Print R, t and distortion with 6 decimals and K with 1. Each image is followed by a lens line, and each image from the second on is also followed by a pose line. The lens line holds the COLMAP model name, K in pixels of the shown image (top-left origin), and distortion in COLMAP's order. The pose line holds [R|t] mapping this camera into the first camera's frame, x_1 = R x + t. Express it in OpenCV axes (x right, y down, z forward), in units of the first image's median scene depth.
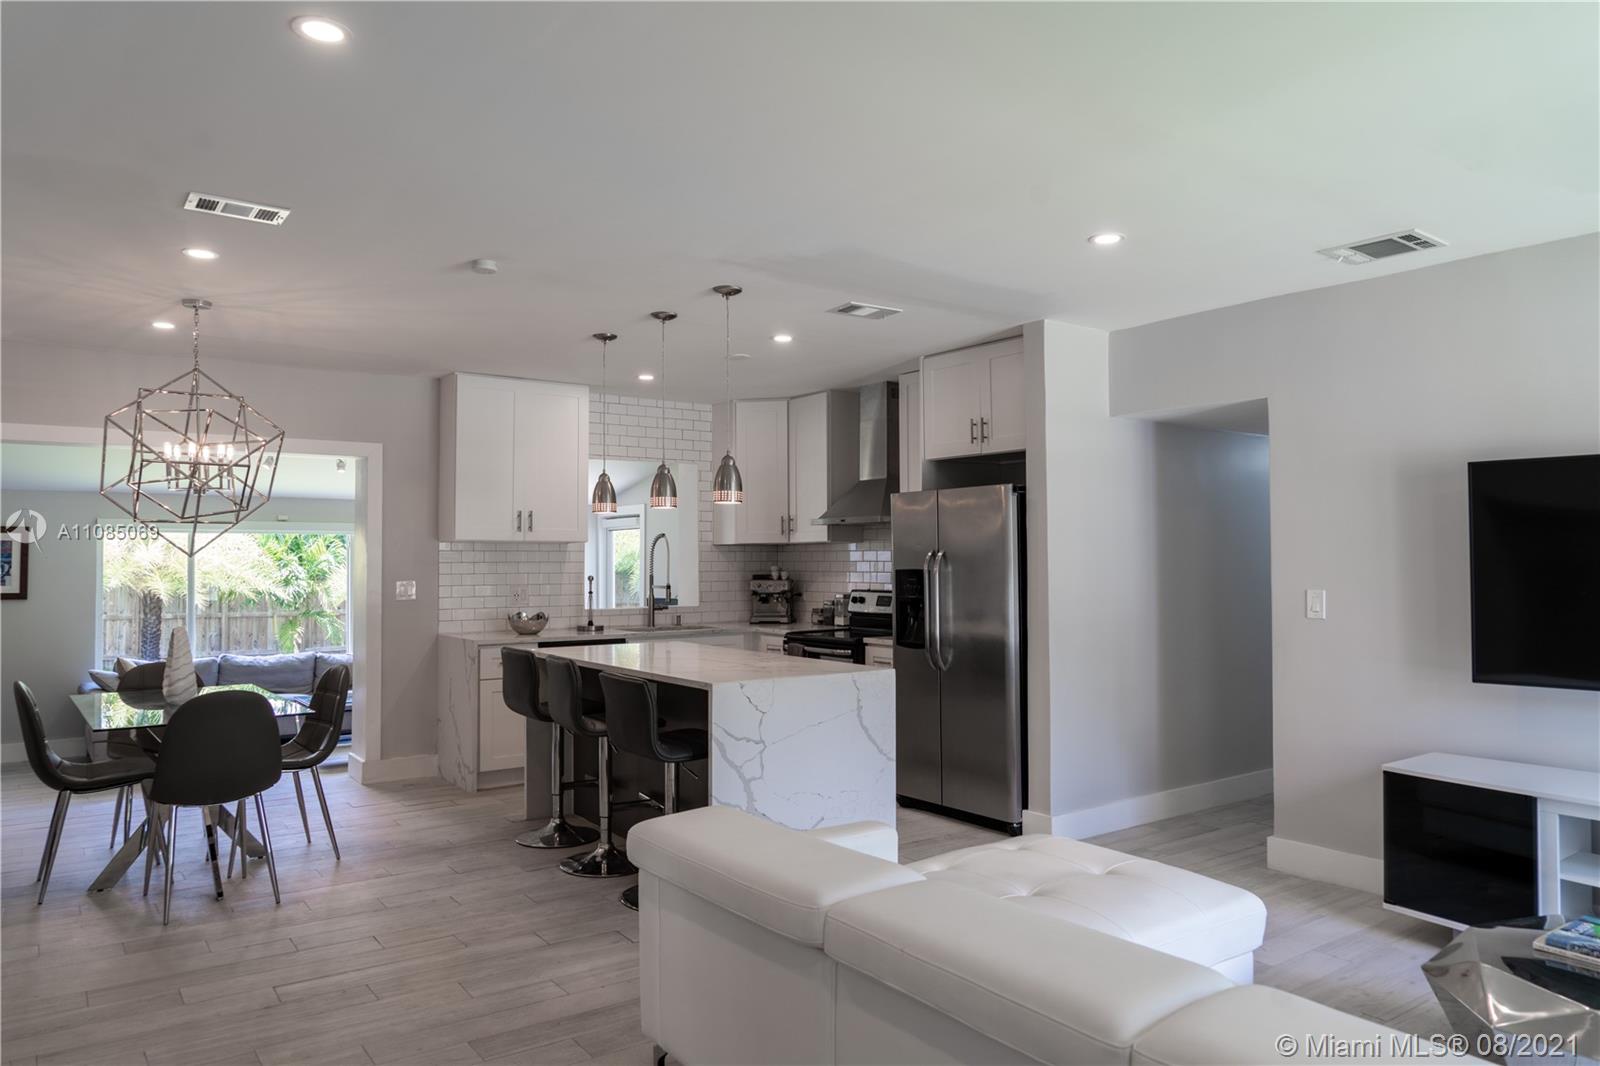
lens RADIAL K [[1109.4, 0, 800.0], [0, 1109.4, 533.0], [0, 0, 1]] dist [-0.002781, -0.000677]
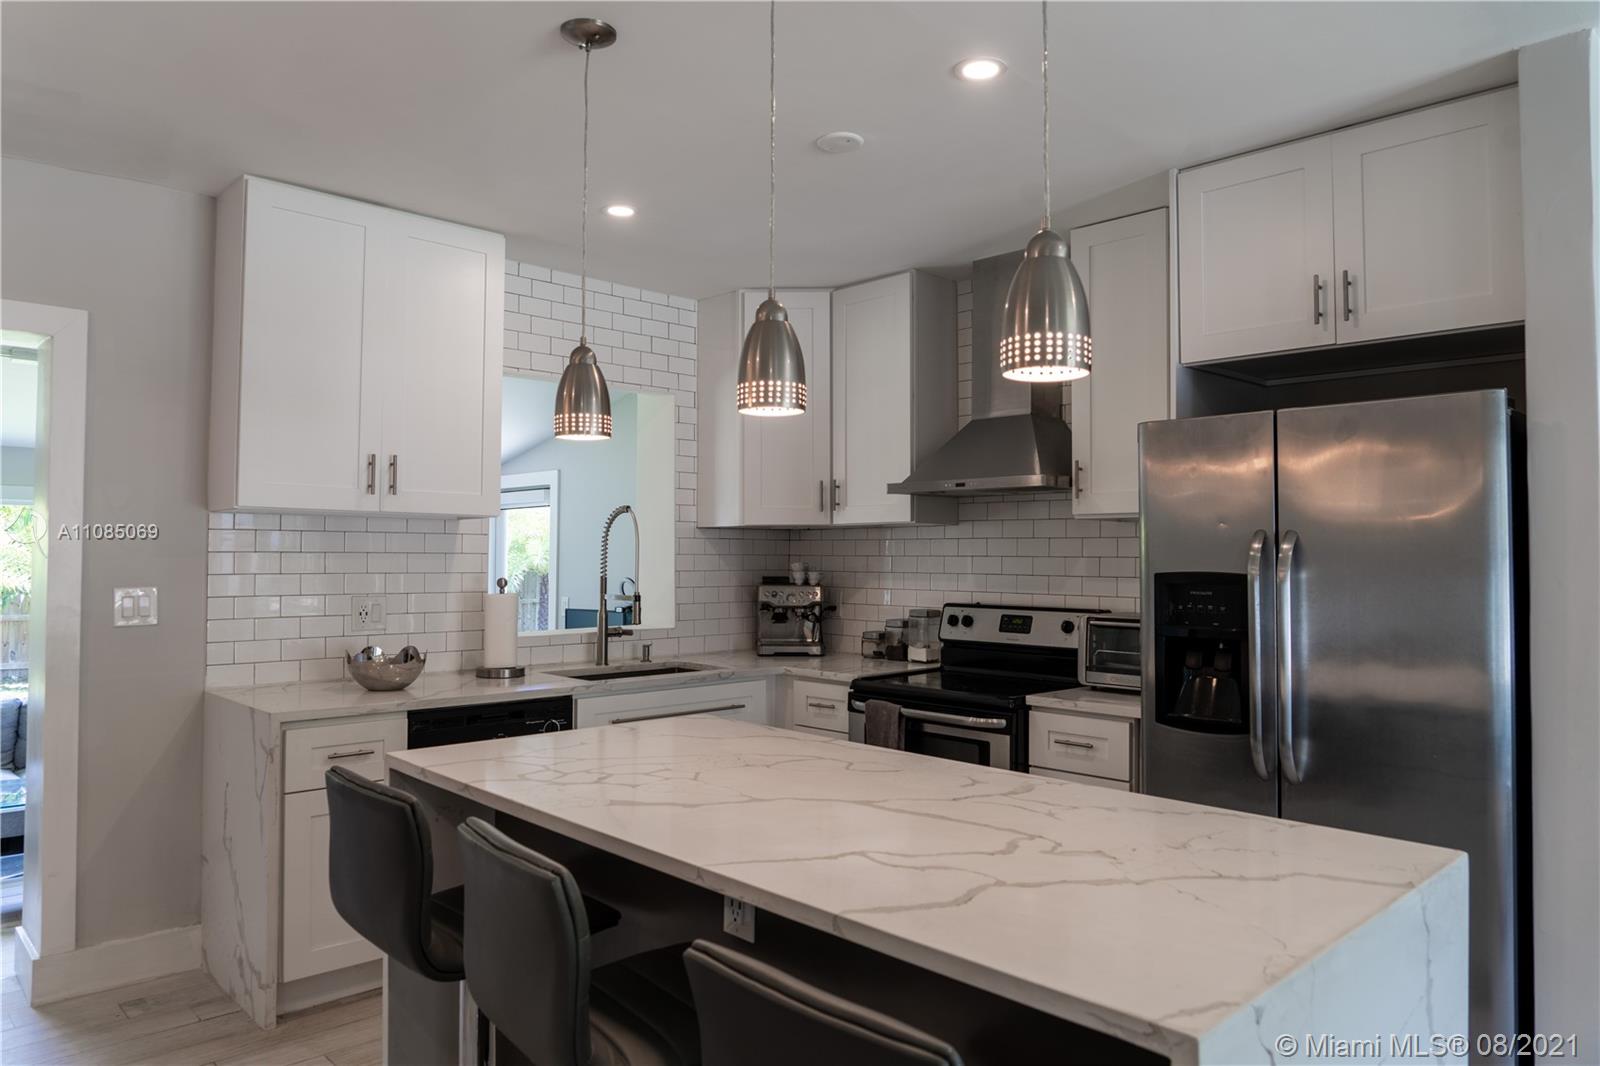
lens RADIAL K [[1069.7, 0, 800.0], [0, 1069.7, 533.0], [0, 0, 1]] dist [-0.018479, 0.002200]
pose [[0.989753, 0.011356, 0.142336, -0.115399], [-0.011759, 0.999929, 0.001989, 0.012848], [-0.142303, -0.003643, 0.989816, 0.440420]]
